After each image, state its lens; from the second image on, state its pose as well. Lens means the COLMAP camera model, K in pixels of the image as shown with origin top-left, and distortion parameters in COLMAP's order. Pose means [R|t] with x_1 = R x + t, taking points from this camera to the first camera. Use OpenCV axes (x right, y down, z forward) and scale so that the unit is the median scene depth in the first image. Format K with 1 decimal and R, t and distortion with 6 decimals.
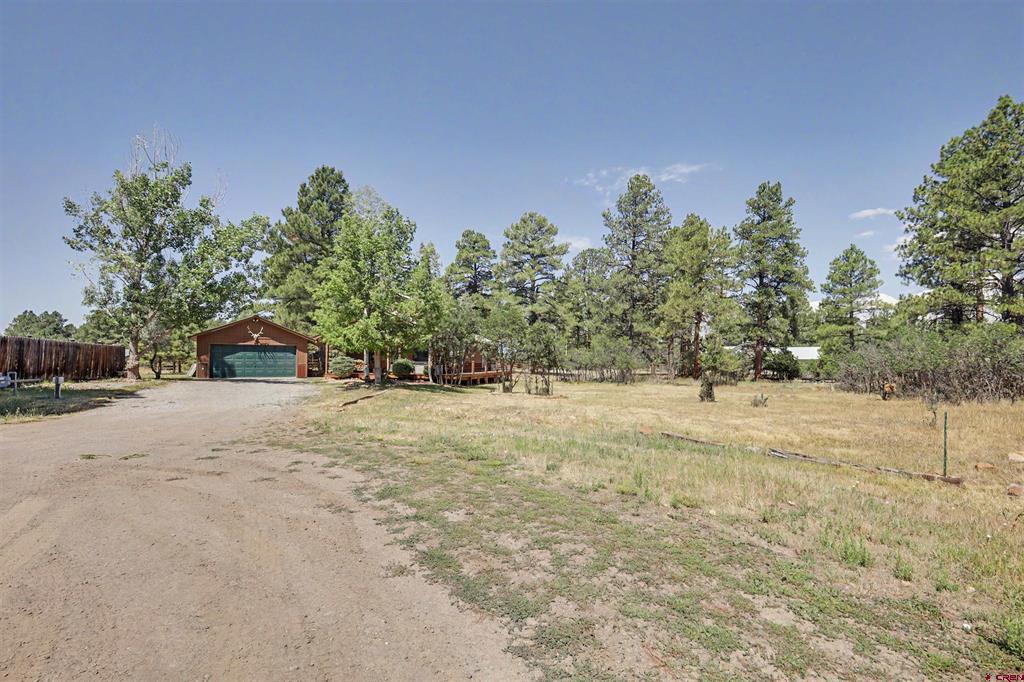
lens RADIAL K [[450.4, 0, 518.6], [0, 450.4, 351.0], [0, 0, 1]] dist [0.003333, -0.000478]
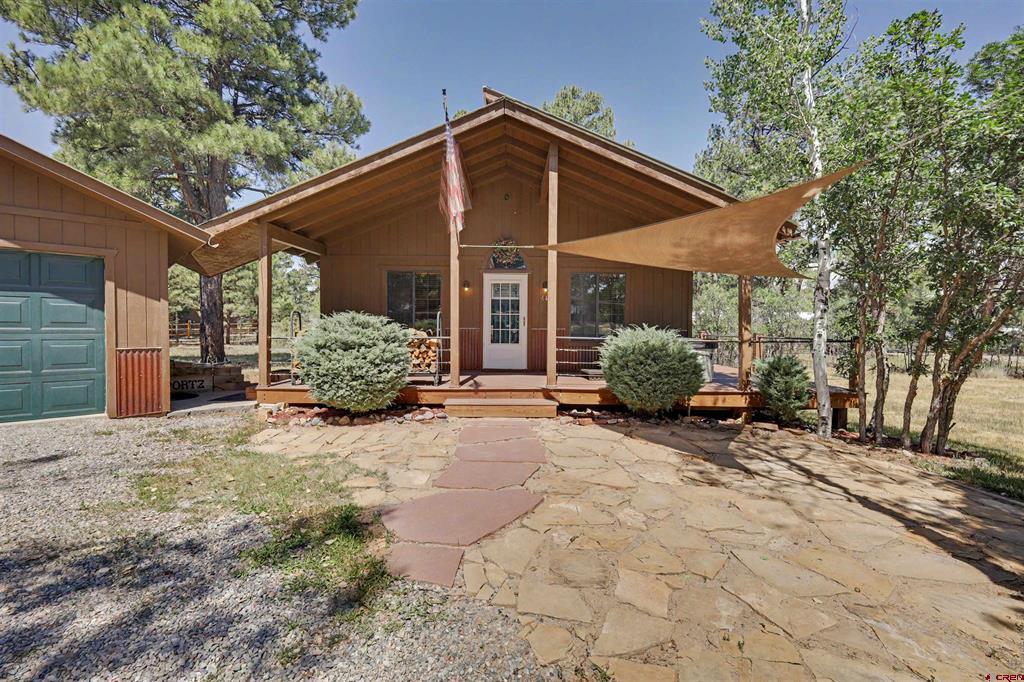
lens RADIAL K [[450.4, 0, 508.6], [0, 450.4, 335.5], [0, 0, 1]] dist [0.003333, -0.000478]
pose [[0.975619, -0.000659, 0.219471, -0.276292], [-0.008822, 0.999070, 0.042216, 0.009597], [-0.219295, -0.043123, 0.974705, 0.583273]]
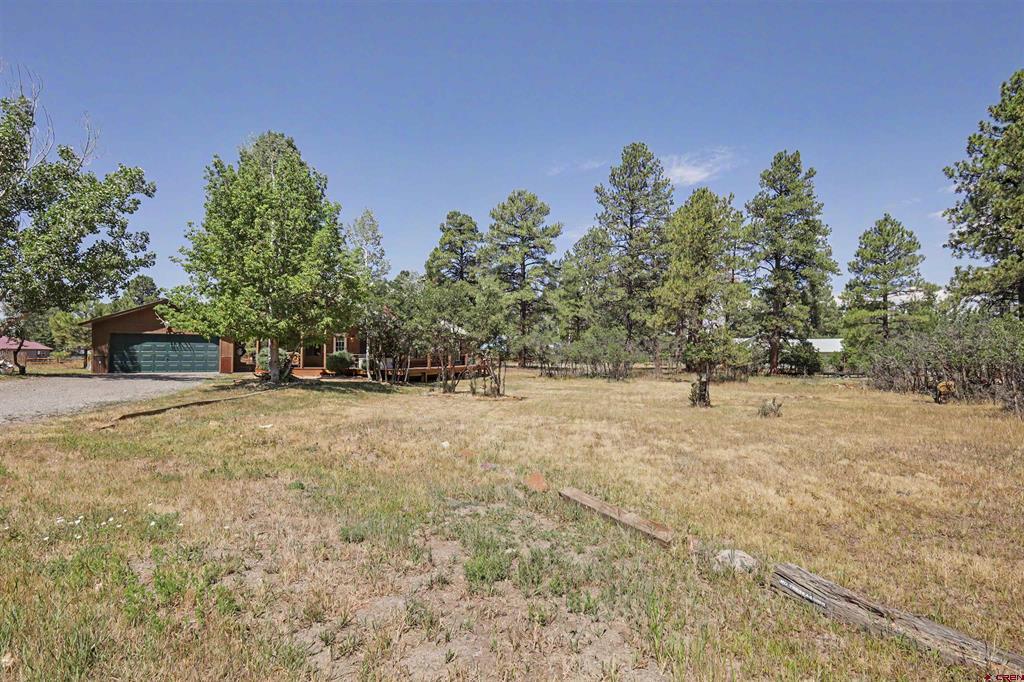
lens RADIAL K [[450.4, 0, 520.1], [0, 450.4, 343.9], [0, 0, 1]] dist [0.003333, -0.000478]
pose [[0.999605, -0.001534, -0.028056, 0.072901], [0.001478, 0.999997, -0.002039, 0.005352], [0.028059, 0.001997, 0.999604, 0.126745]]
